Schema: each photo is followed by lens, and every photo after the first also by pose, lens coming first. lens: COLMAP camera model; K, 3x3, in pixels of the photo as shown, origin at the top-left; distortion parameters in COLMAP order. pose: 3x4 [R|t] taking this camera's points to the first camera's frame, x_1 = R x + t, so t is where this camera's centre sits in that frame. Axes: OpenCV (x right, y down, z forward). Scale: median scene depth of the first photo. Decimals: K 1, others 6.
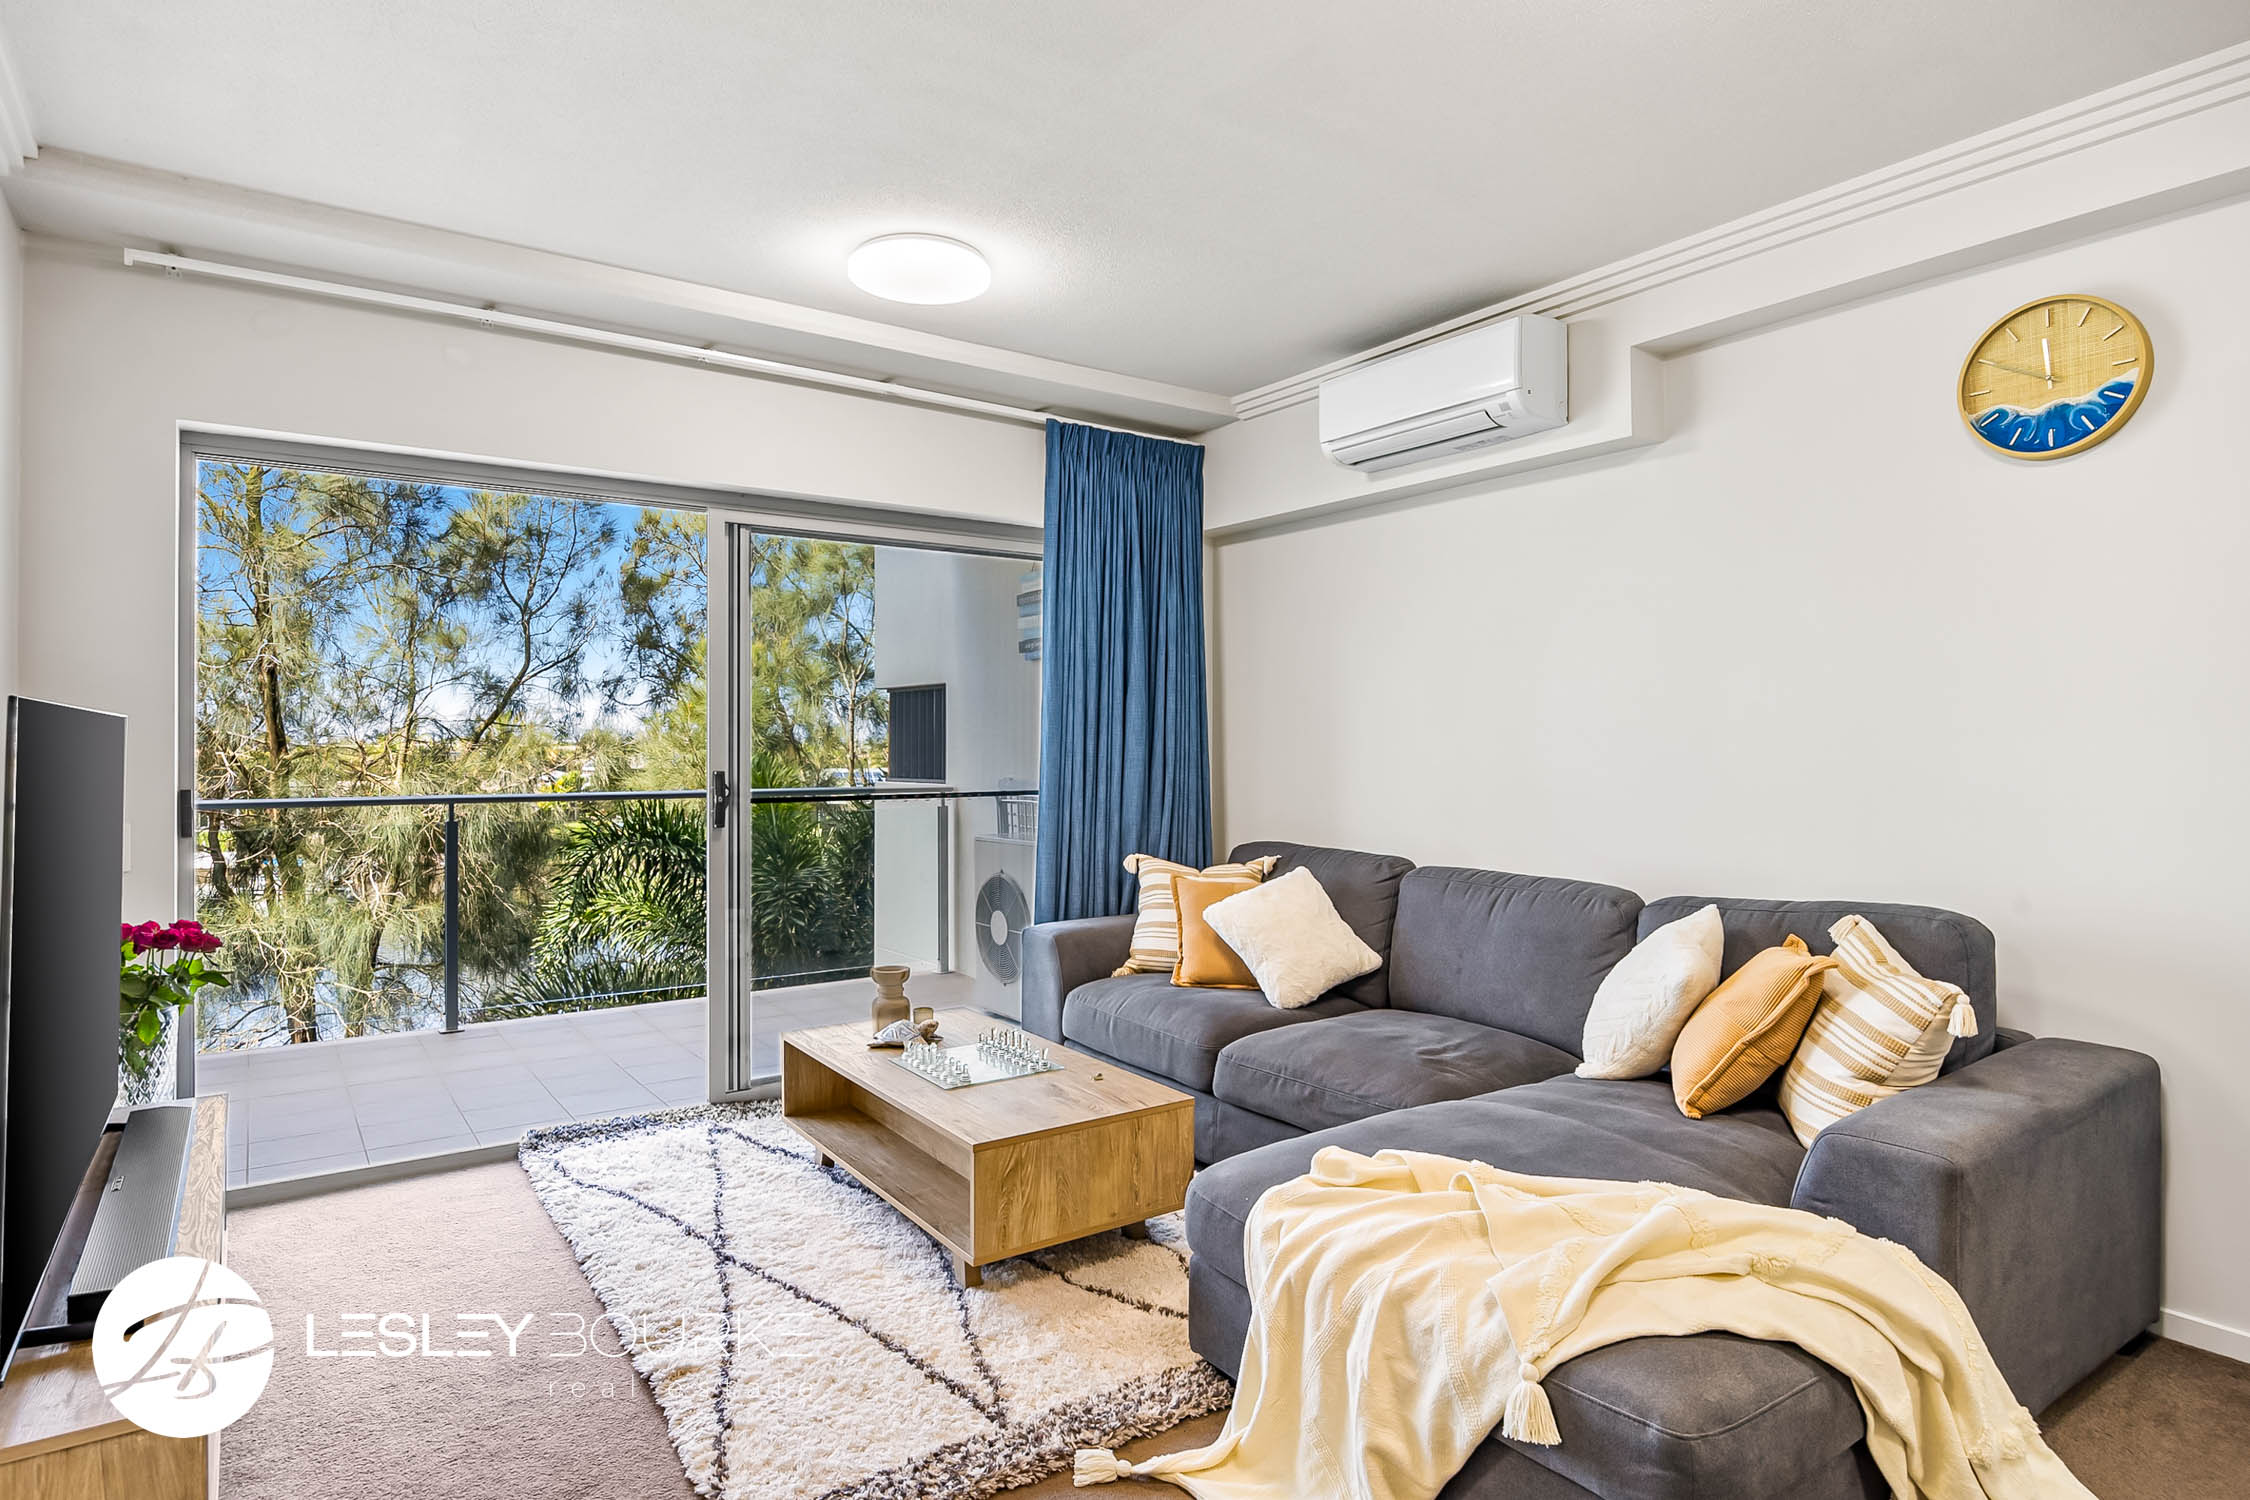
lens RADIAL K [[1255.6, 0, 1084.8], [0, 1255.6, 744.2], [0, 0, 1]] dist [0.005522, 0.000122]
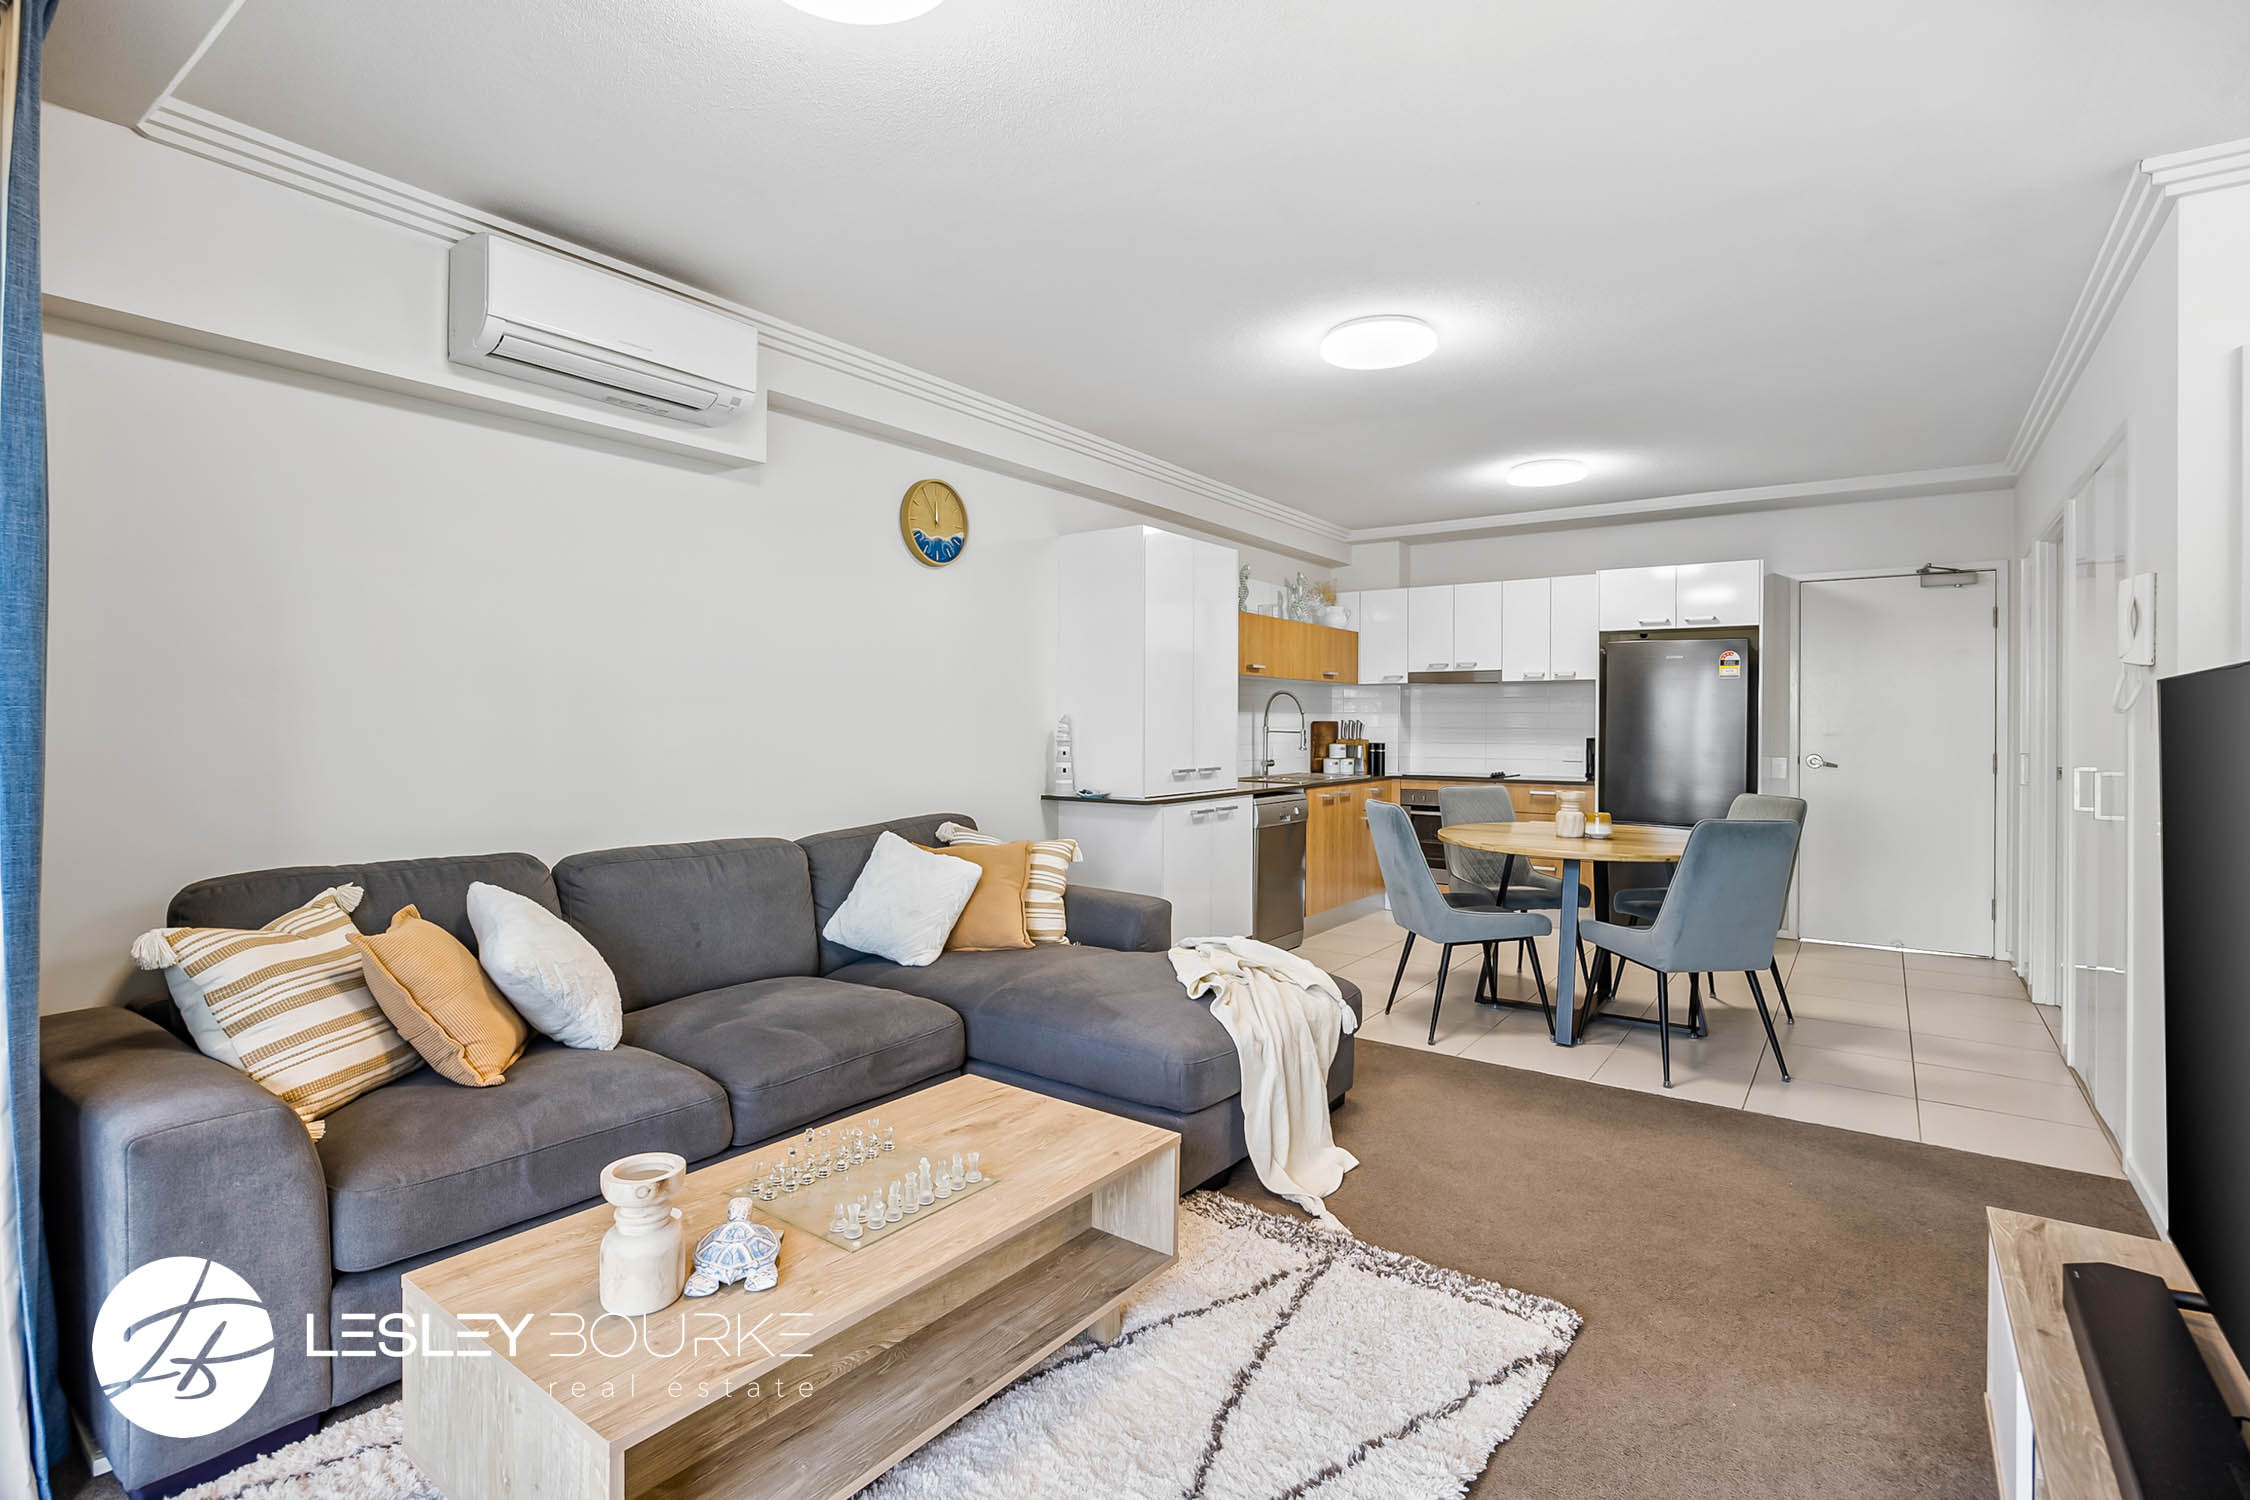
lens RADIAL K [[1091.0, 0, 1127.9], [0, 1091.0, 729.0], [0, 0, 1]] dist [-0.000983, -0.000160]
pose [[-0.363866, -0.004084, 0.931442, -0.582831], [-0.005348, 0.999983, 0.002296, 0.005066], [-0.931436, -0.004146, -0.363881, 0.921206]]
